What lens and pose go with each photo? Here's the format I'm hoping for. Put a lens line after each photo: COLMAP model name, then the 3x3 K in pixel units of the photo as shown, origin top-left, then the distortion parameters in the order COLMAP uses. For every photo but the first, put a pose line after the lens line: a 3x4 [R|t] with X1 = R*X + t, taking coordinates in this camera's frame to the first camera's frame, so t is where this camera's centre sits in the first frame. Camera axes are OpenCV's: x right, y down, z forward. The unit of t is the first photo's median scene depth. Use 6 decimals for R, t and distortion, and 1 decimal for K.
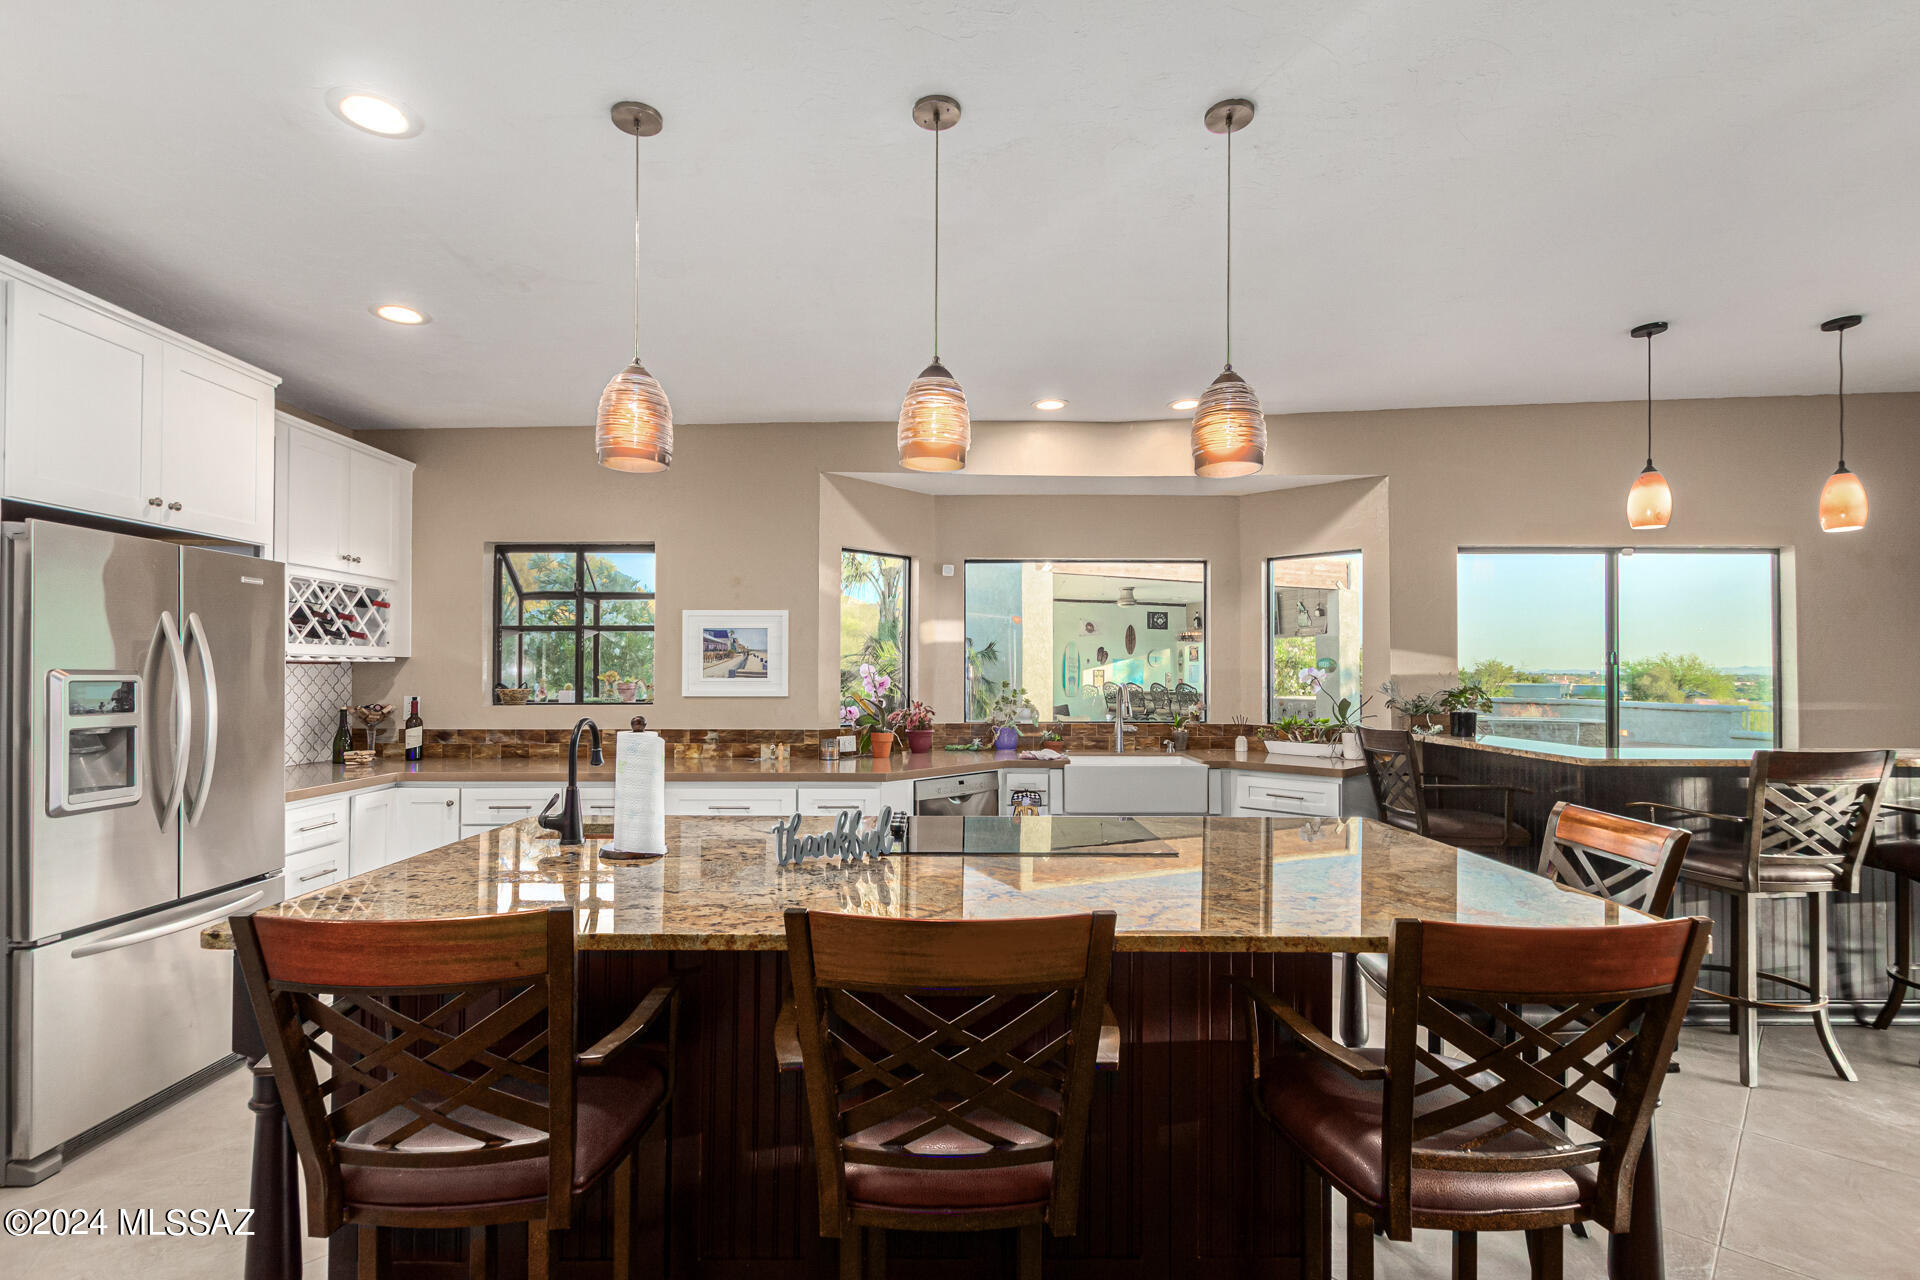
lens RADIAL K [[885.0, 0, 956.5], [0, 885.0, 660.8], [0, 0, 1]] dist [0.005971, 0.000176]
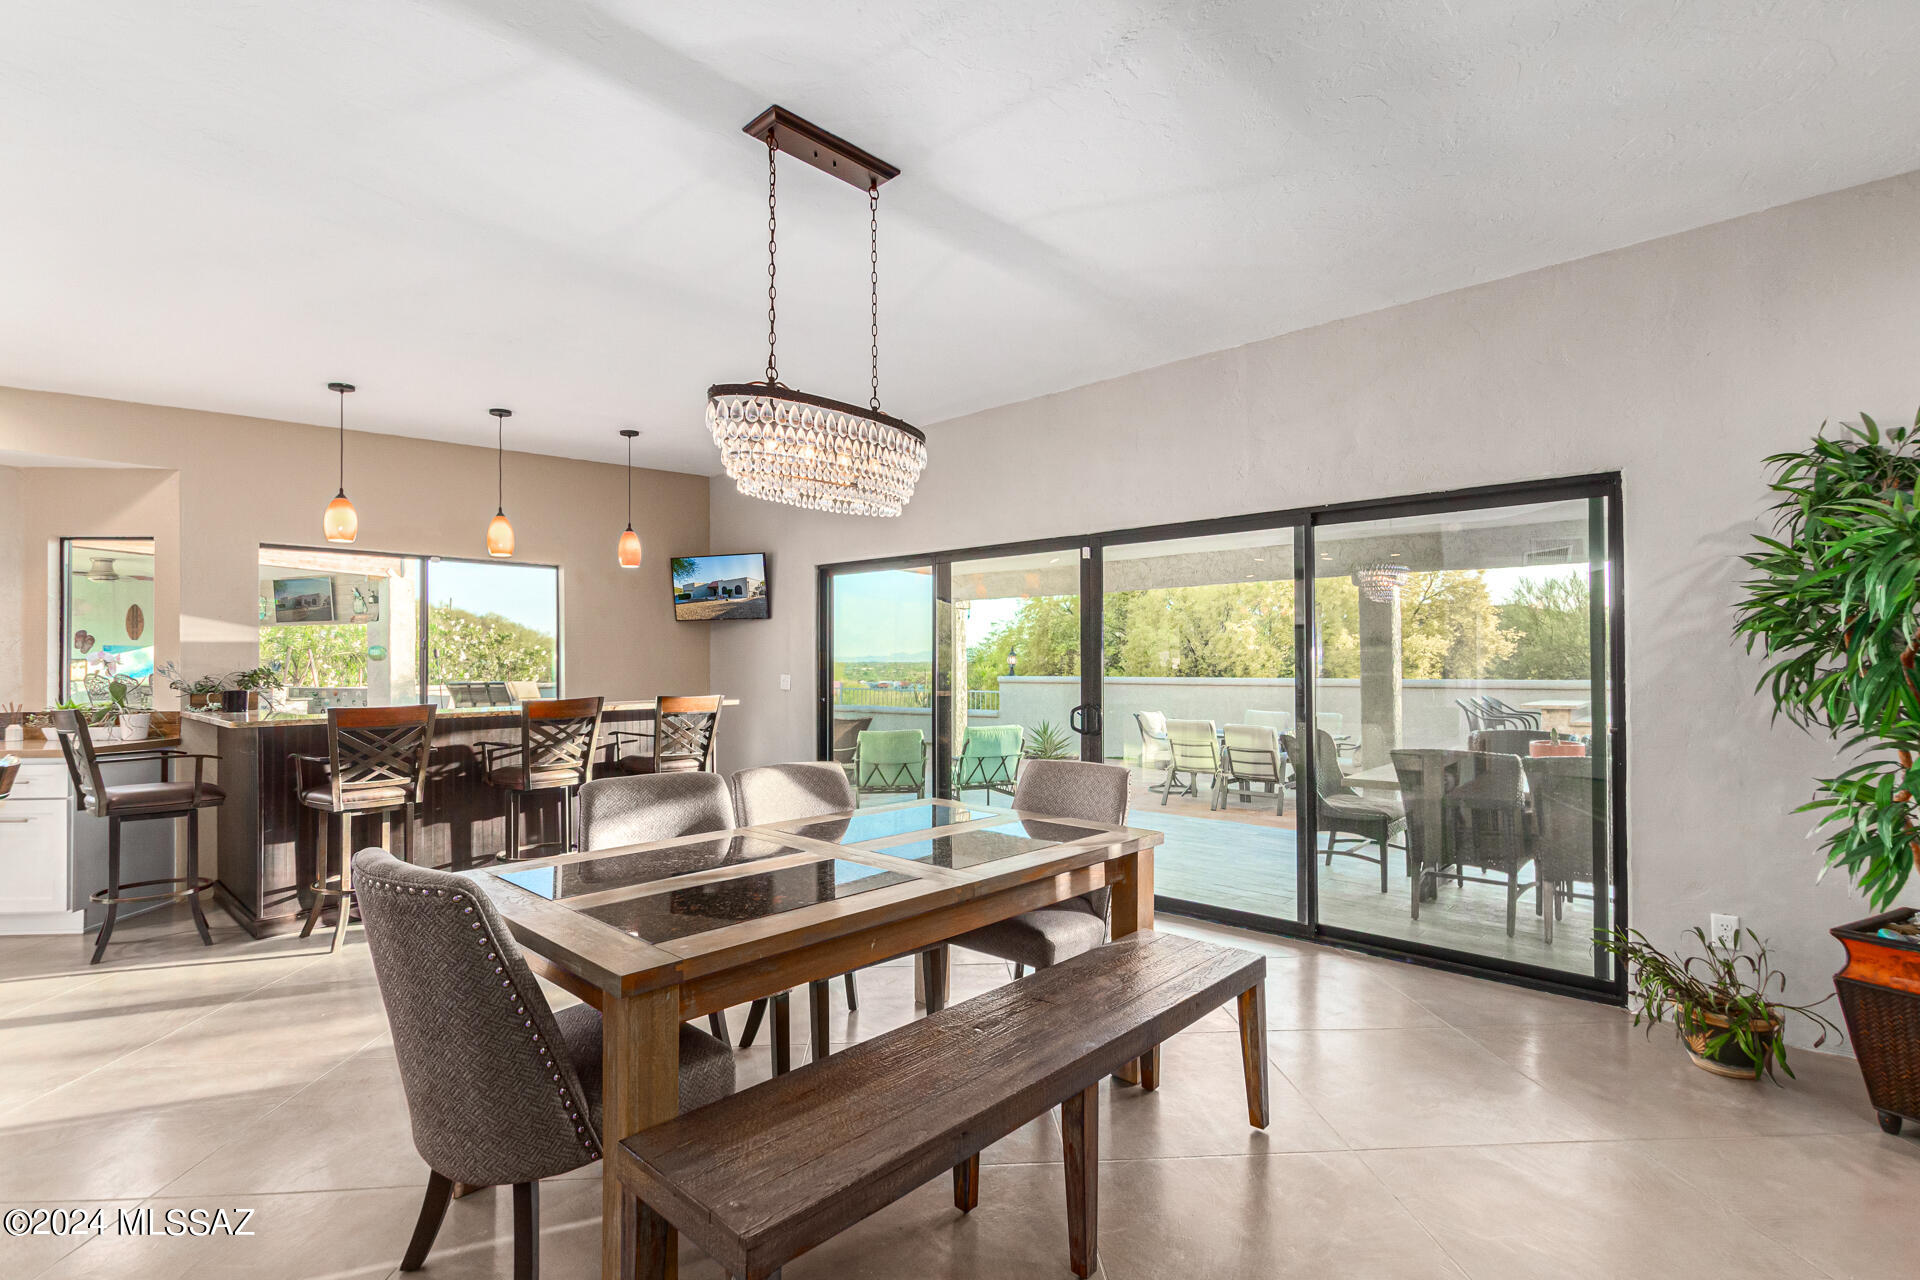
lens RADIAL K [[885.0, 0, 963.1], [0, 885.0, 646.6], [0, 0, 1]] dist [0.005971, 0.000176]
pose [[0.687092, 0.004961, 0.726554, 0.359672], [-0.001804, 0.999985, -0.005121, 0.006565], [-0.726569, 0.002208, 0.687090, -0.418243]]
